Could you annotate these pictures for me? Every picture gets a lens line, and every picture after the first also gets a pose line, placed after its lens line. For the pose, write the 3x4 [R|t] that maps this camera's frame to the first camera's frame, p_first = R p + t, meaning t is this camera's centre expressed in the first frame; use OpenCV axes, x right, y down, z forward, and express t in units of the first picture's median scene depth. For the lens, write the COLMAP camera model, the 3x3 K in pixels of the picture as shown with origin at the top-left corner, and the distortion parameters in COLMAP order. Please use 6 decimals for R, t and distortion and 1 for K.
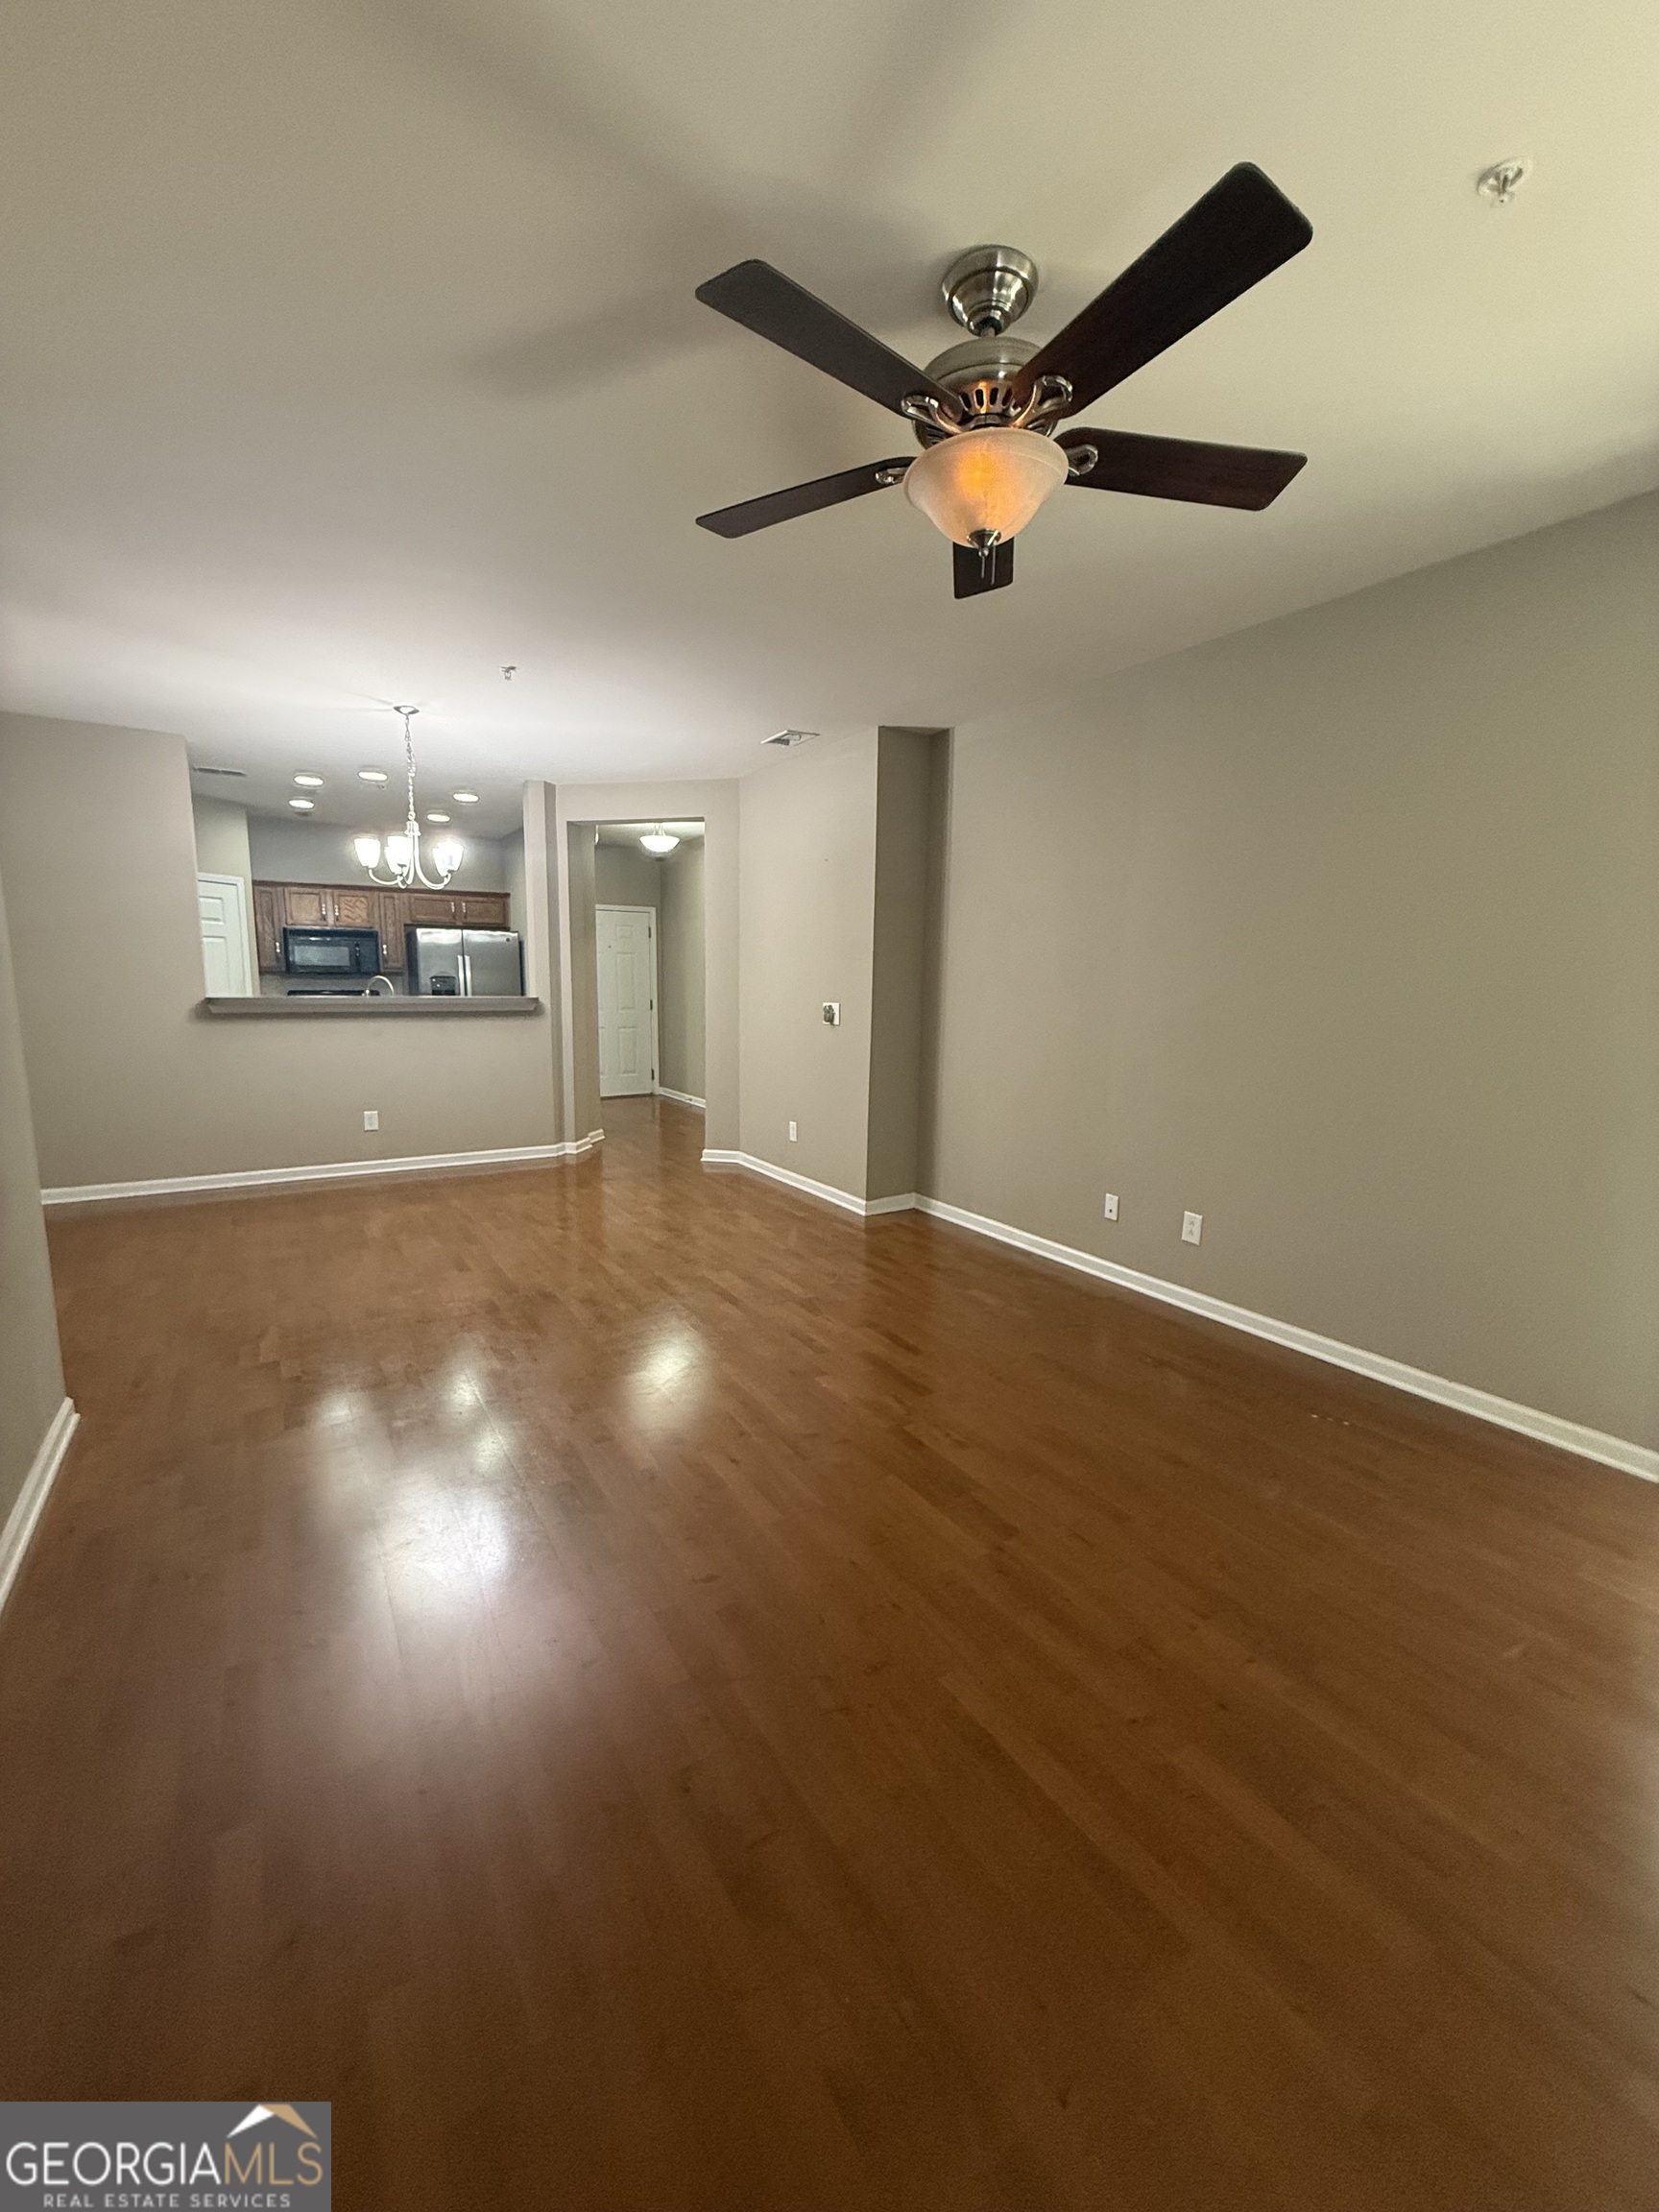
lens RADIAL K [[880.1, 0, 834.0], [0, 880.1, 1105.5], [0, 0, 1]] dist [-0.003997, 0.000650]
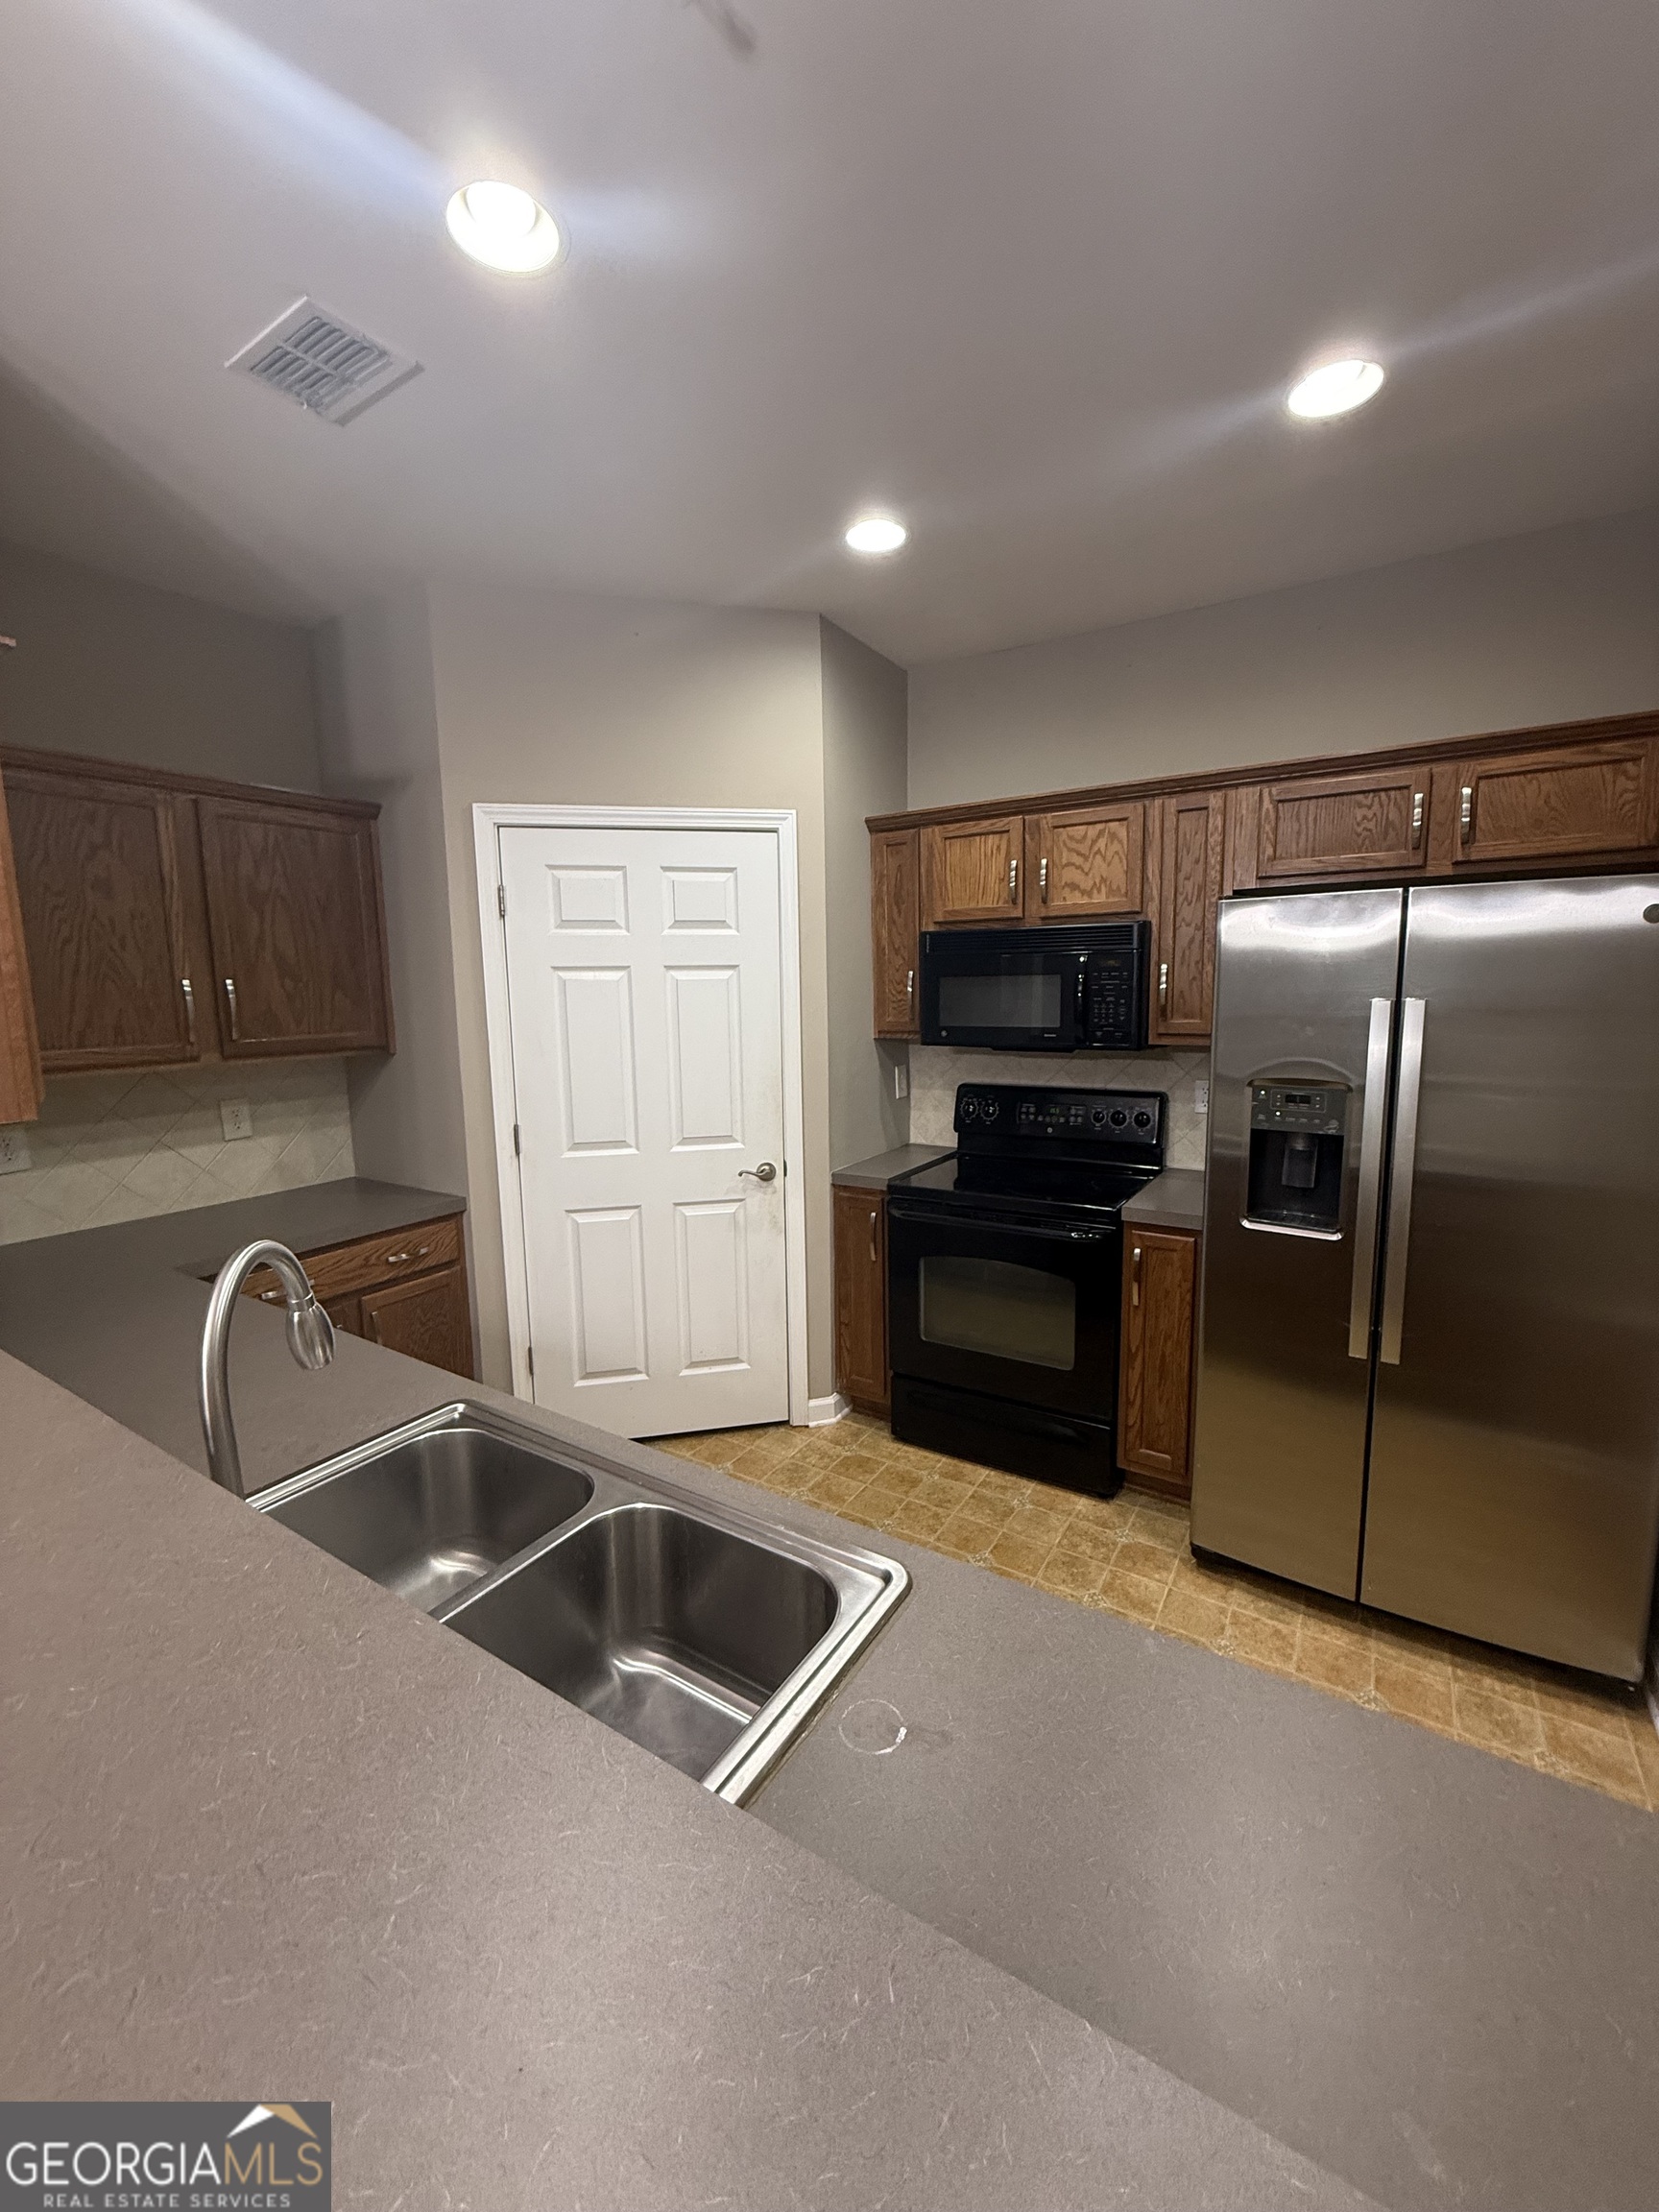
lens RADIAL K [[880.1, 0, 832.8], [0, 880.1, 1099.2], [0, 0, 1]] dist [-0.003997, 0.000650]
pose [[0.405505, 0.111488, -0.907269, -0.262840], [-0.096800, 0.992191, 0.078658, -0.147159], [0.908953, 0.055928, 0.413130, 0.761174]]
